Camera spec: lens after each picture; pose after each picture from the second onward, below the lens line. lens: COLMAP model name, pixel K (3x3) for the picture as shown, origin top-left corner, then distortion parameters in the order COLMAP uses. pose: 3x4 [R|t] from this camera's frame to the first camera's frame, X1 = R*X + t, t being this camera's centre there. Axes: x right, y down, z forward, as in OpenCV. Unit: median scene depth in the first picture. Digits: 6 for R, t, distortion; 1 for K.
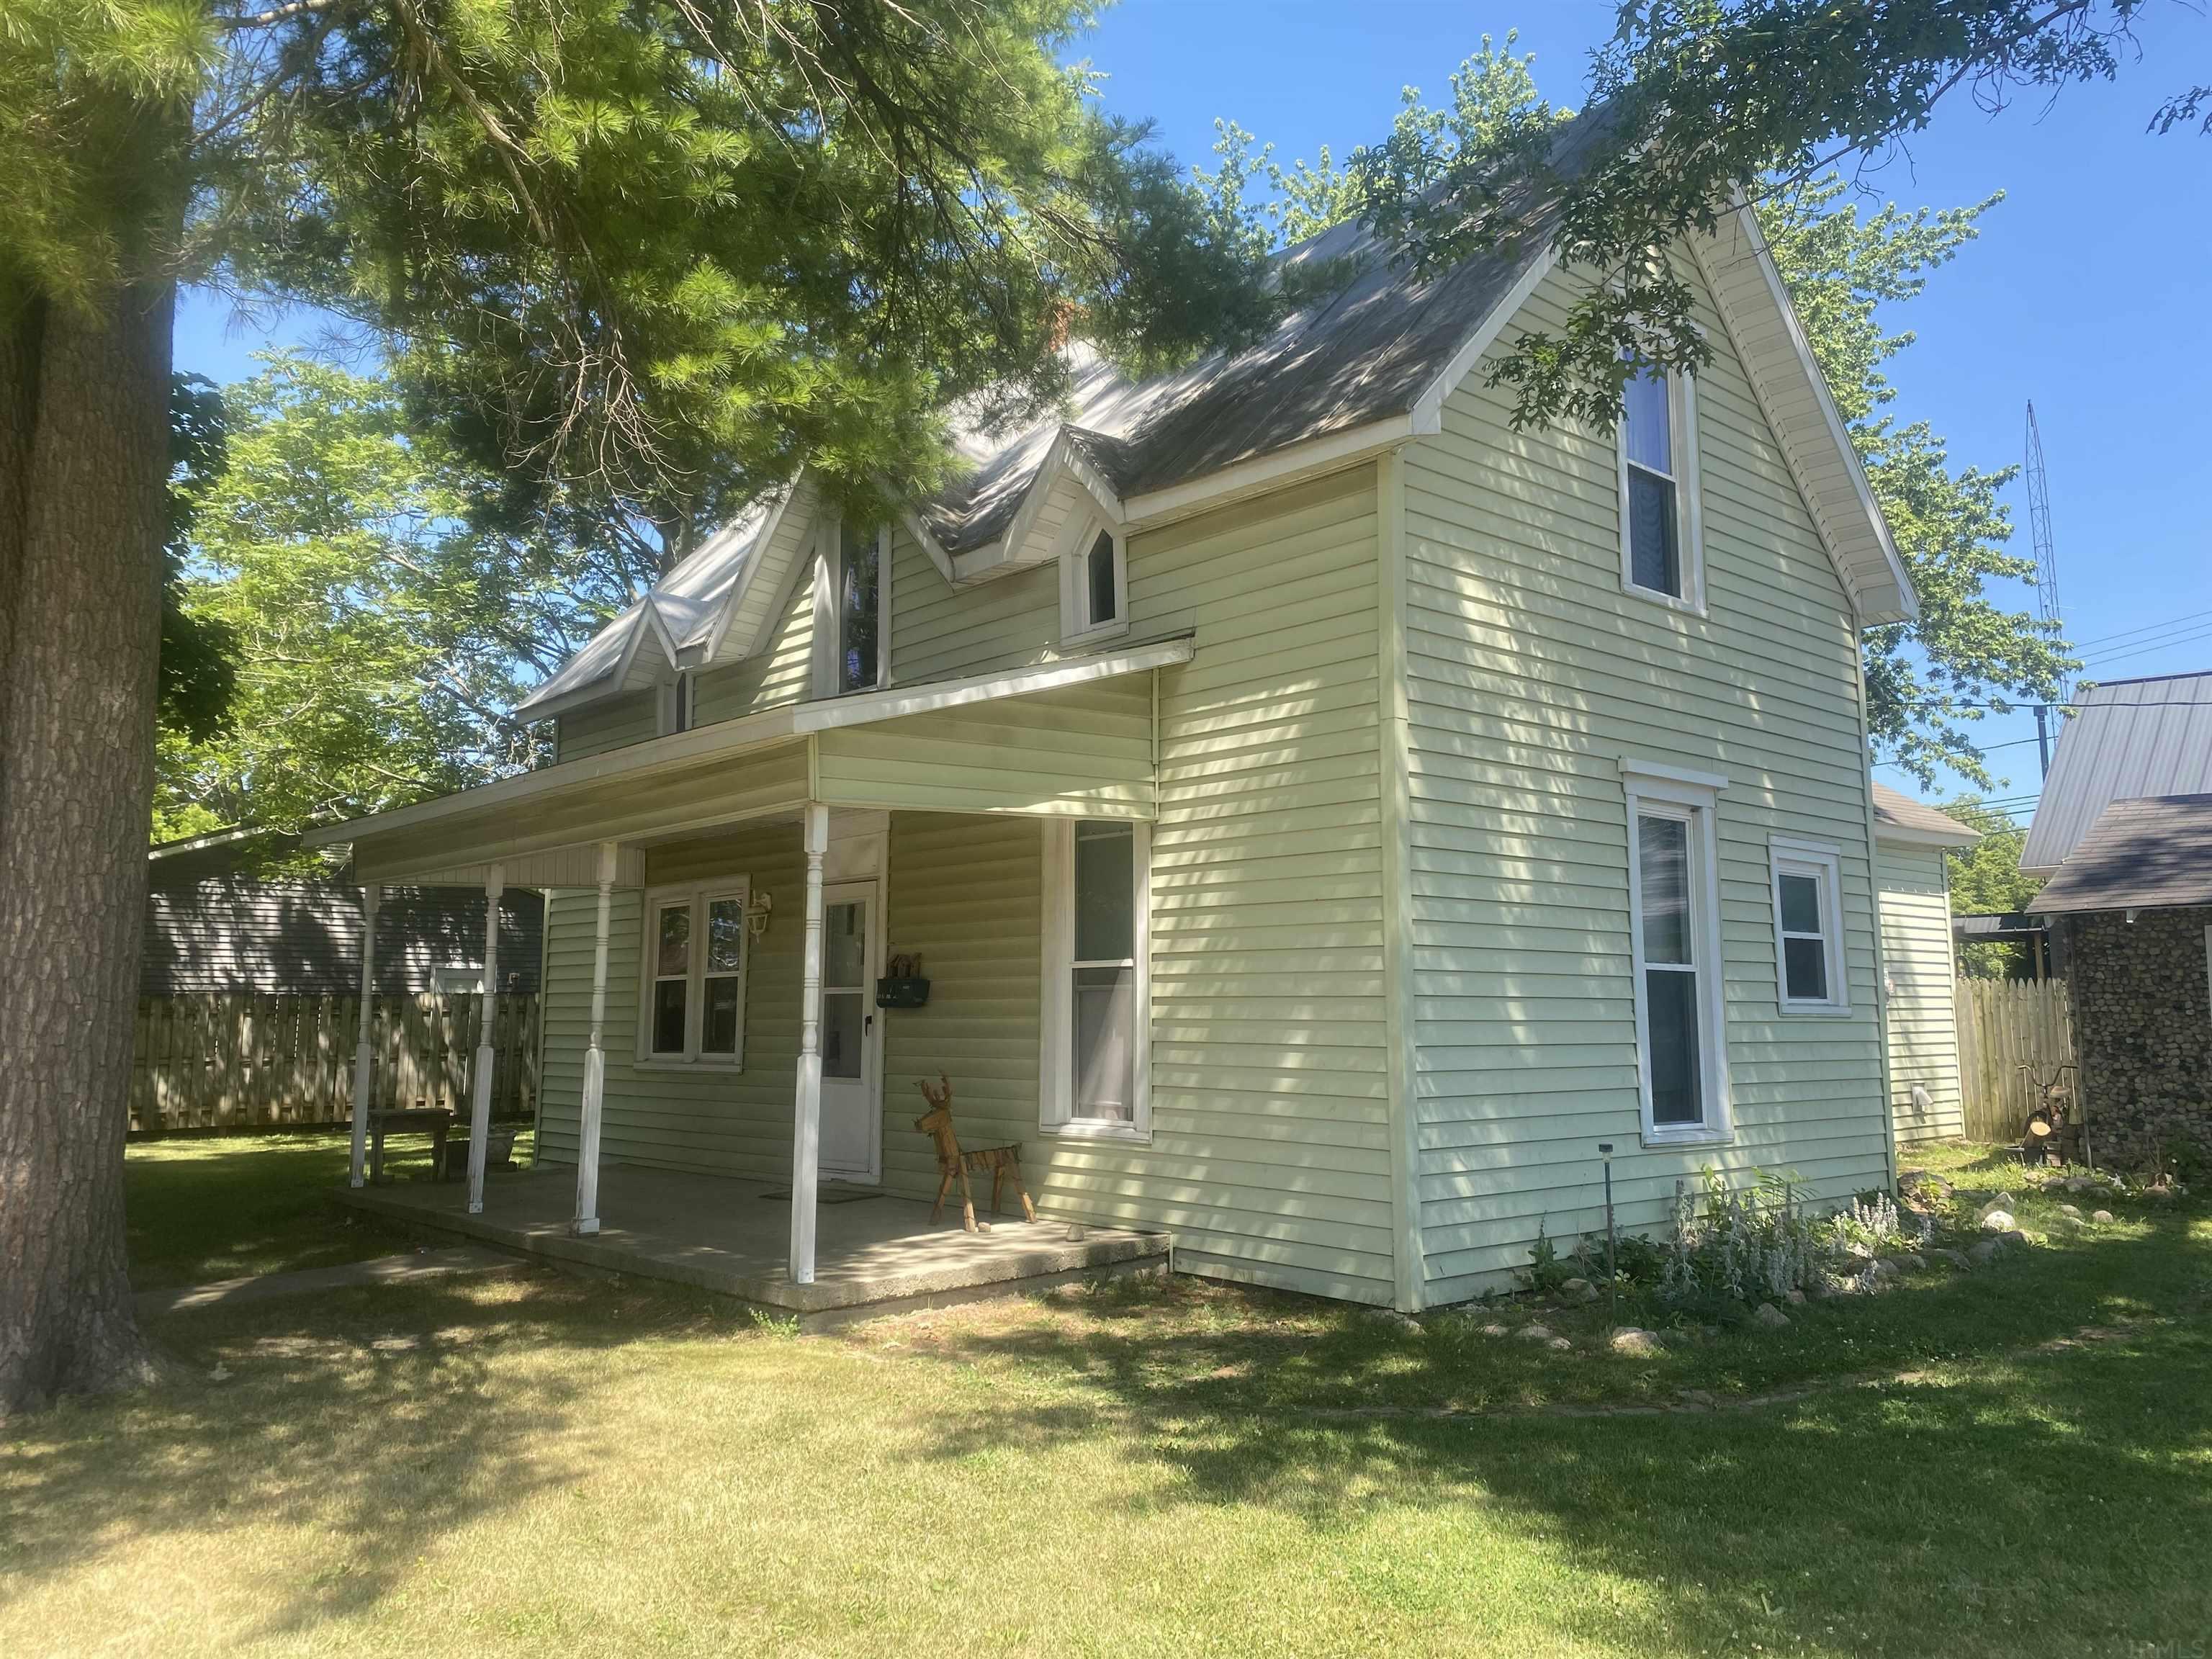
lens RADIAL K [[1708.1, 0, 1106.9], [0, 1708.1, 821.8], [0, 0, 1]] dist [0.004878, 0.000493]
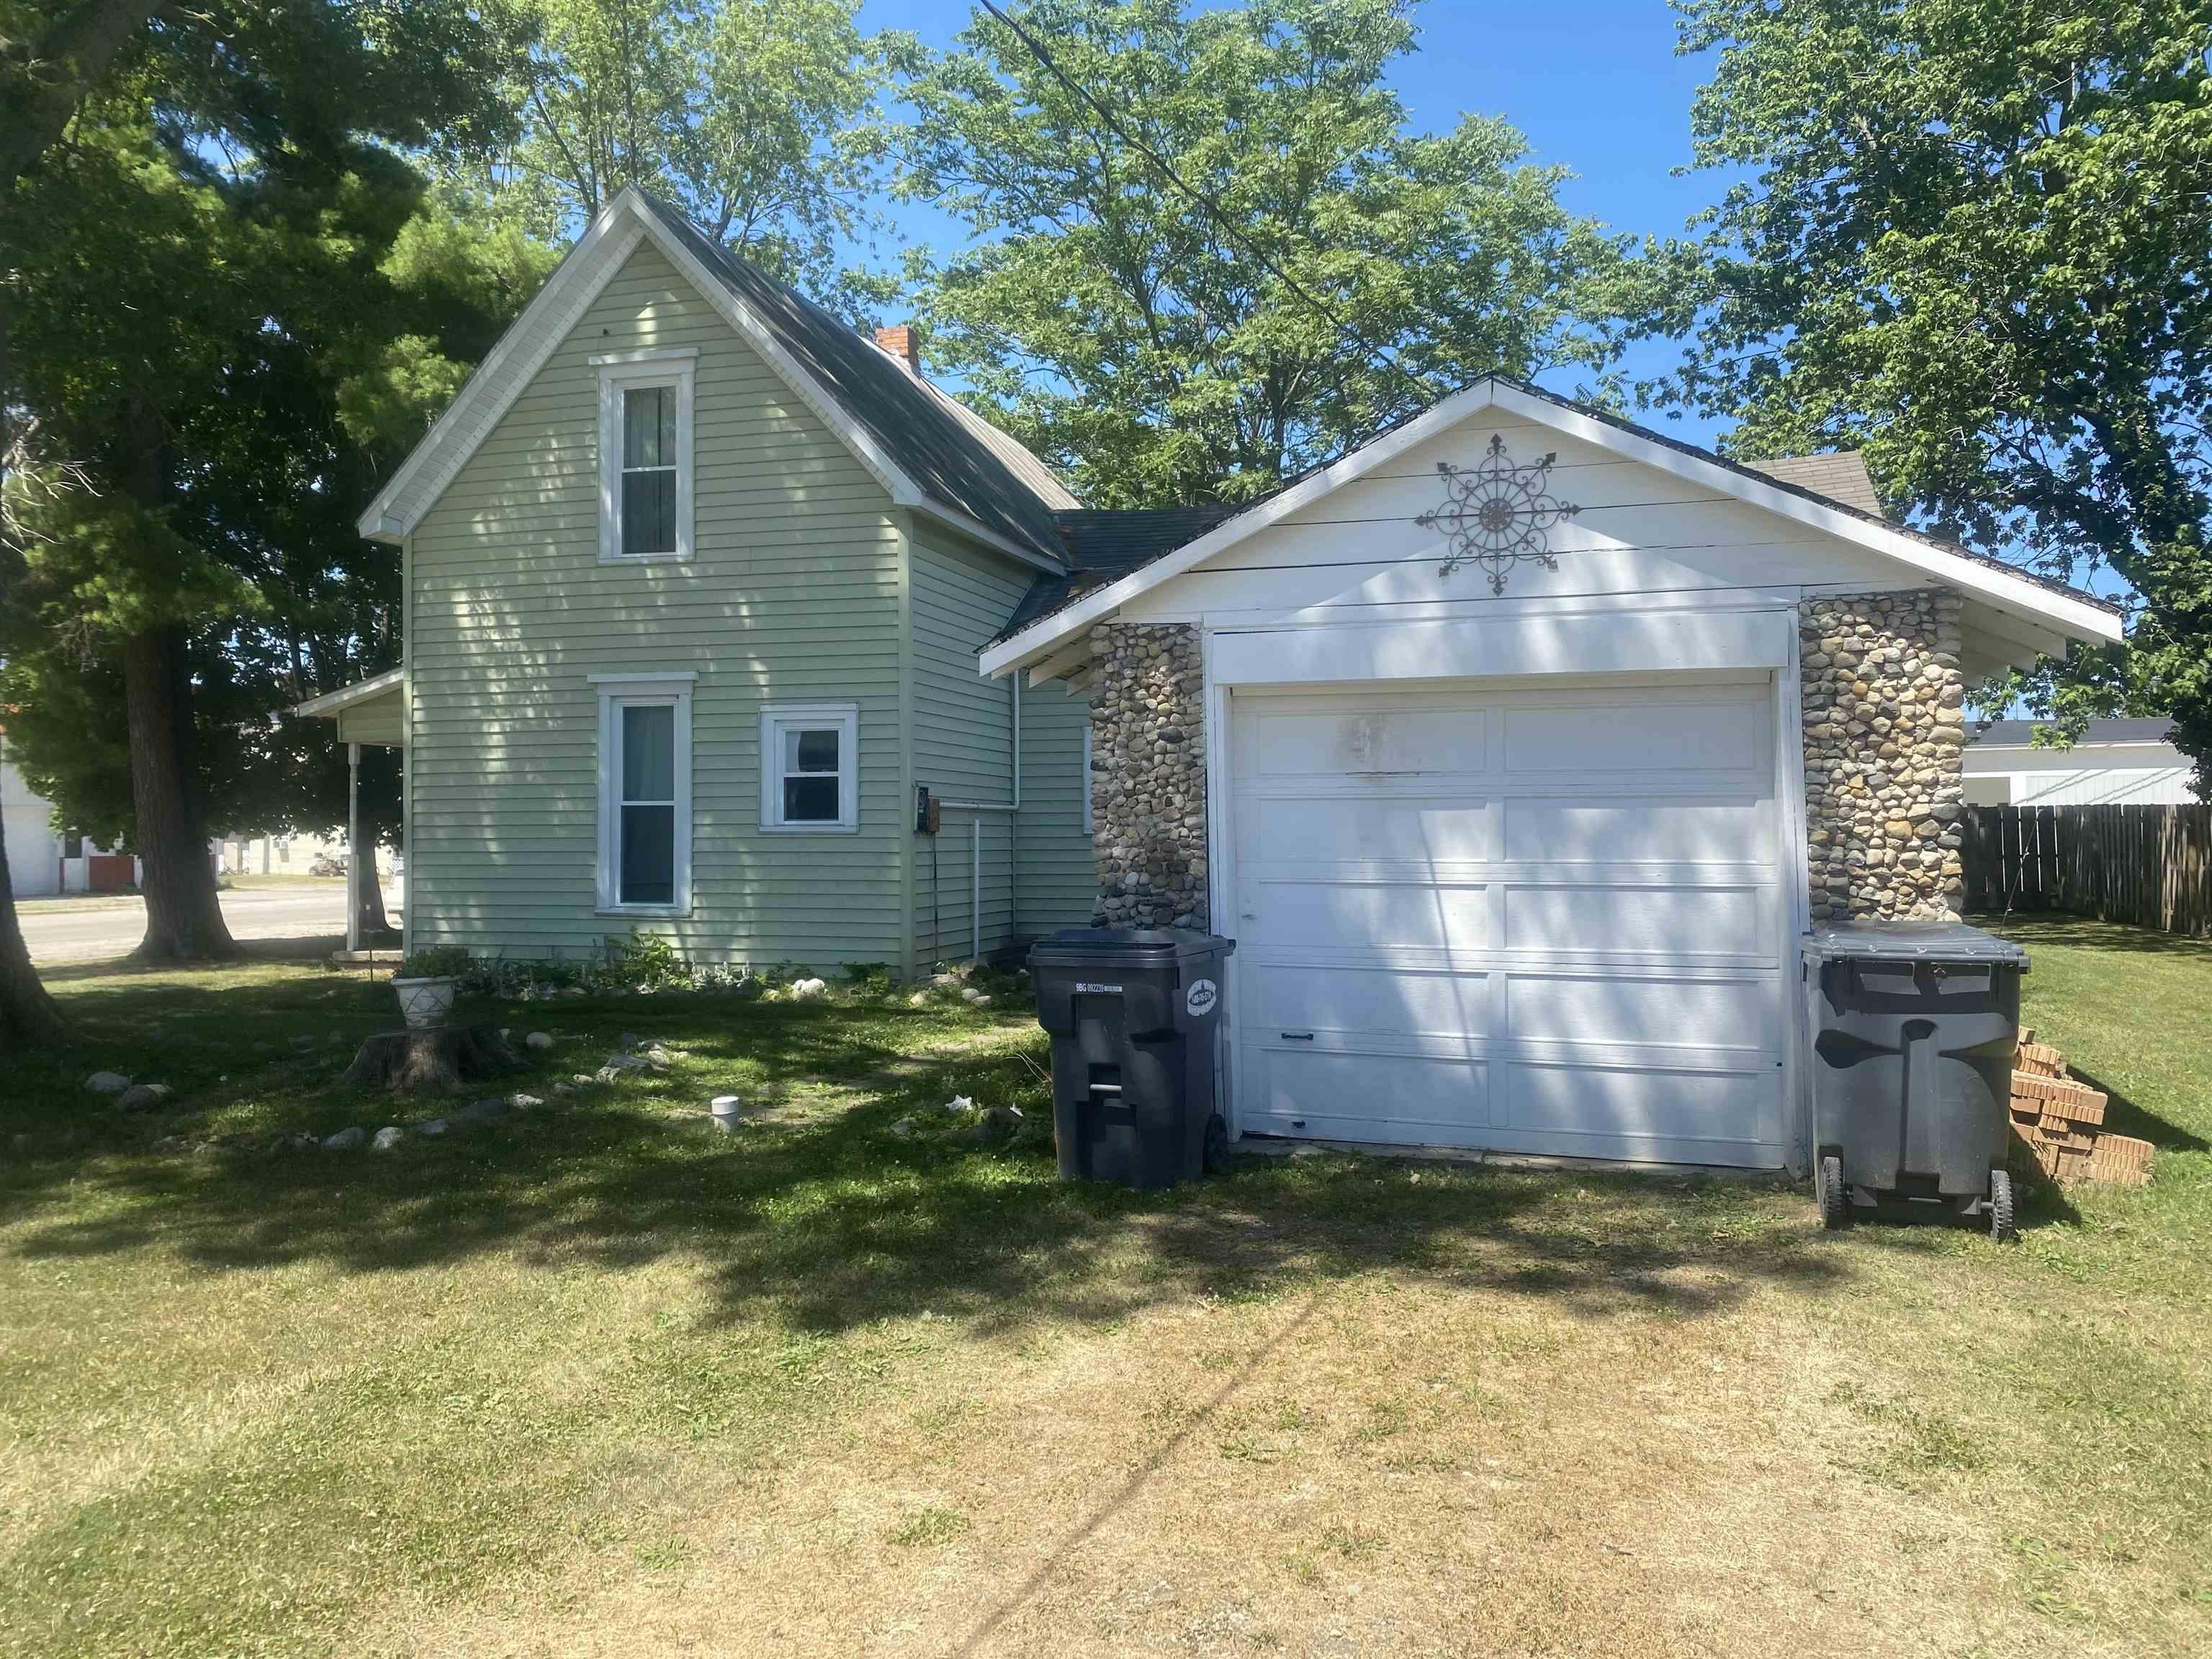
lens RADIAL K [[1708.1, 0, 1105.1], [0, 1708.1, 827.6], [0, 0, 1]] dist [0.004878, 0.000493]
pose [[0.540782, 0.007089, -0.841133, 1.830518], [0.105198, 0.991544, 0.075990, 0.032384], [0.834559, -0.129579, 0.535463, 0.509288]]
